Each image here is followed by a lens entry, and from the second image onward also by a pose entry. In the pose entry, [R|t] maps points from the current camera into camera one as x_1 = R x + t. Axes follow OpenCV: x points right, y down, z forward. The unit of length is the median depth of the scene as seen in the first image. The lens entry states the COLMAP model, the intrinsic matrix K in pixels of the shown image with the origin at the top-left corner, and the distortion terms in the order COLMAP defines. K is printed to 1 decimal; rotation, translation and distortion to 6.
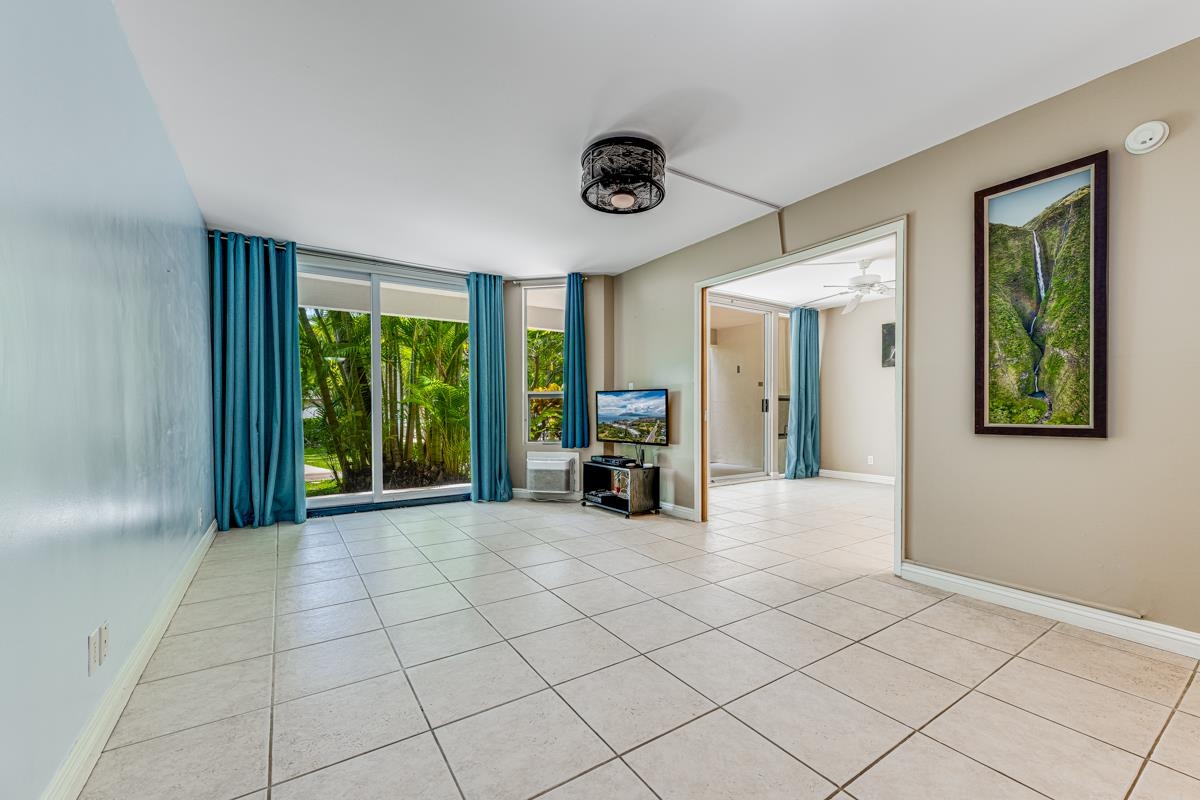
lens RADIAL K [[481.9, 0, 600.2], [0, 481.9, 413.9], [0, 0, 1]] dist [-0.001287, 0.000077]
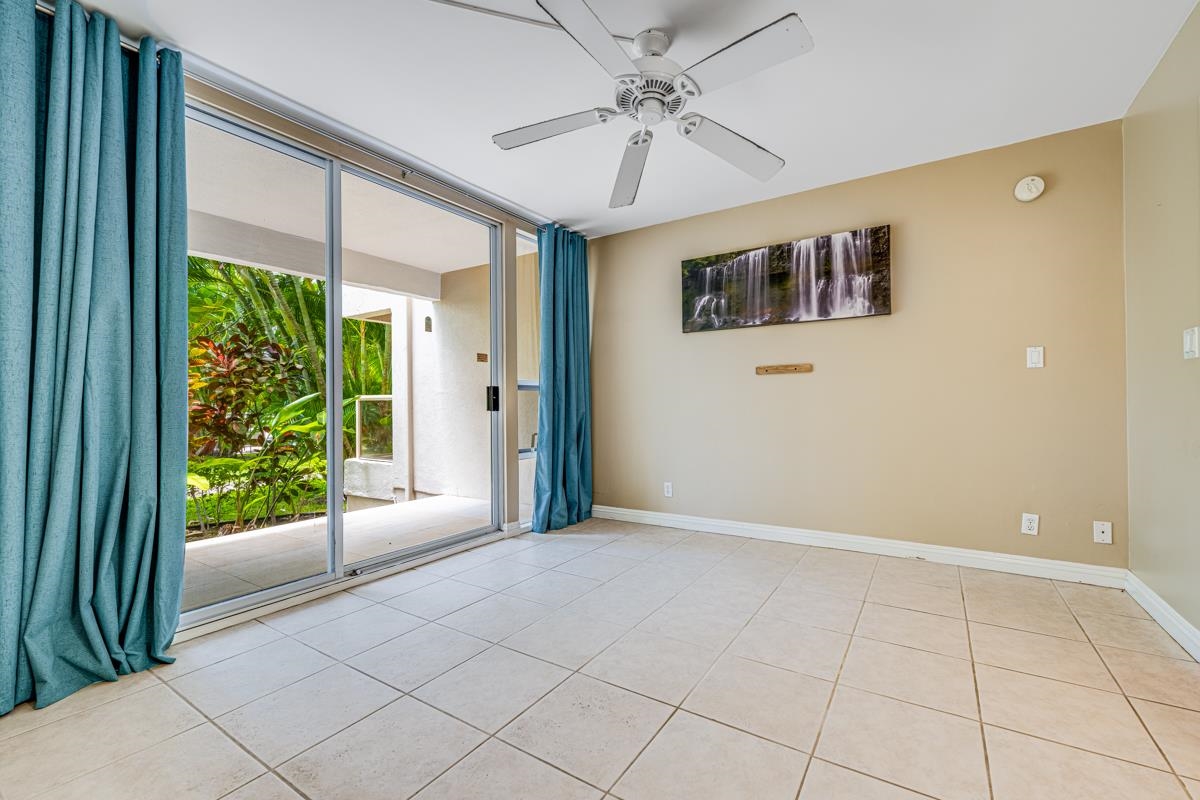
lens RADIAL K [[501.6, 0, 616.6], [0, 501.6, 403.0], [0, 0, 1]] dist [-0.001656, -0.000065]
pose [[0.912354, -0.011146, 0.409251, 0.369535], [0.015628, 0.999849, -0.007609, -0.009420], [-0.409105, 0.013337, 0.912390, 0.674927]]
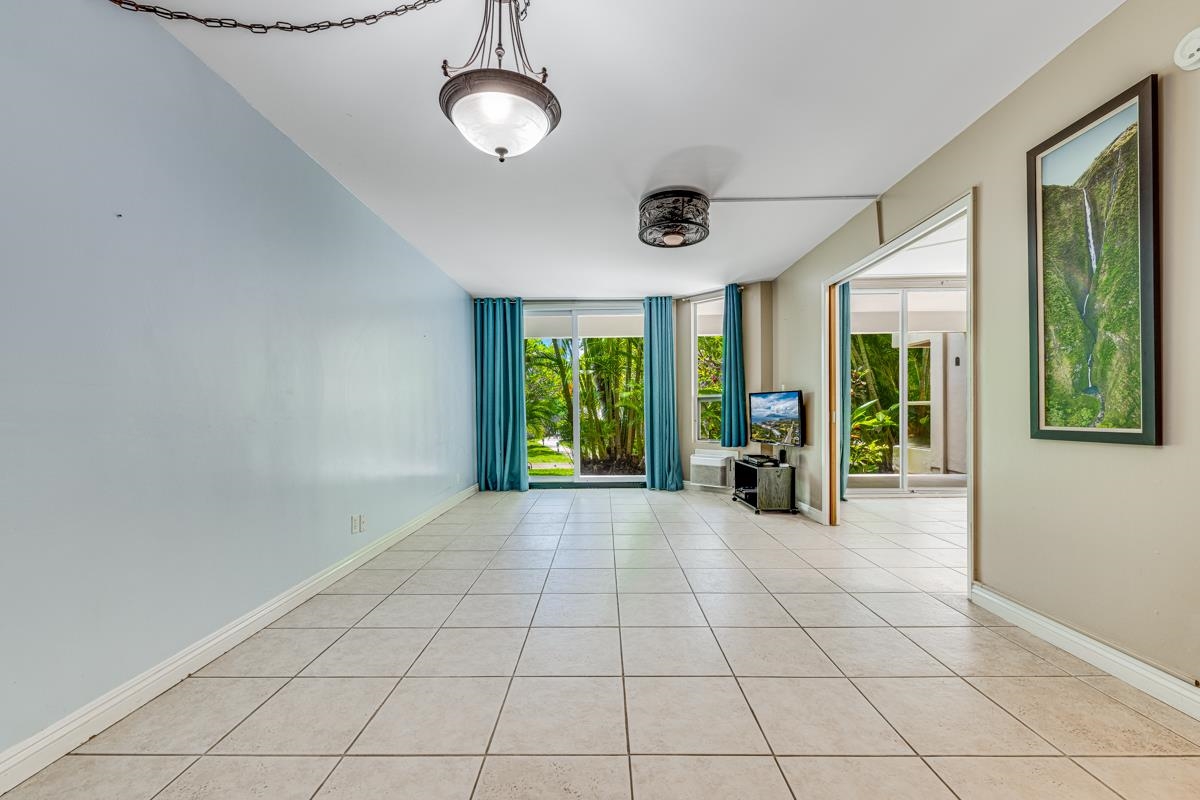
lens RADIAL K [[481.9, 0, 600.2], [0, 481.9, 413.9], [0, 0, 1]] dist [-0.001287, 0.000077]
pose [[0.830852, -0.003879, -0.556480, 0.345926], [0.002665, 0.999992, -0.002992, -0.000374], [0.556487, 0.001002, 0.830856, -0.065067]]
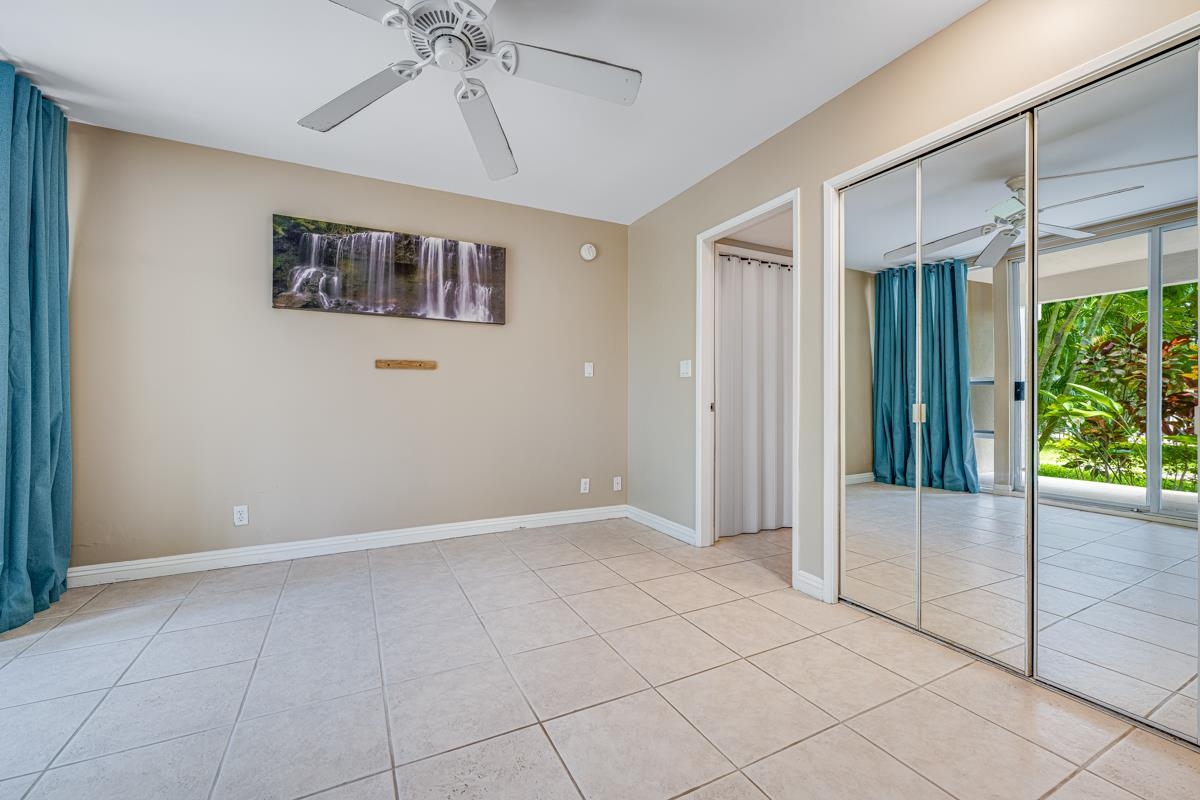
lens RADIAL K [[489.5, 0, 599.6], [0, 489.5, 400.2], [0, 0, 1]] dist [-0.000024, 0.000037]
pose [[0.108504, -0.005824, 0.994079, 0.226742], [0.007435, 0.999960, 0.005047, -0.012148], [-0.994068, 0.006844, 0.108543, 0.917598]]
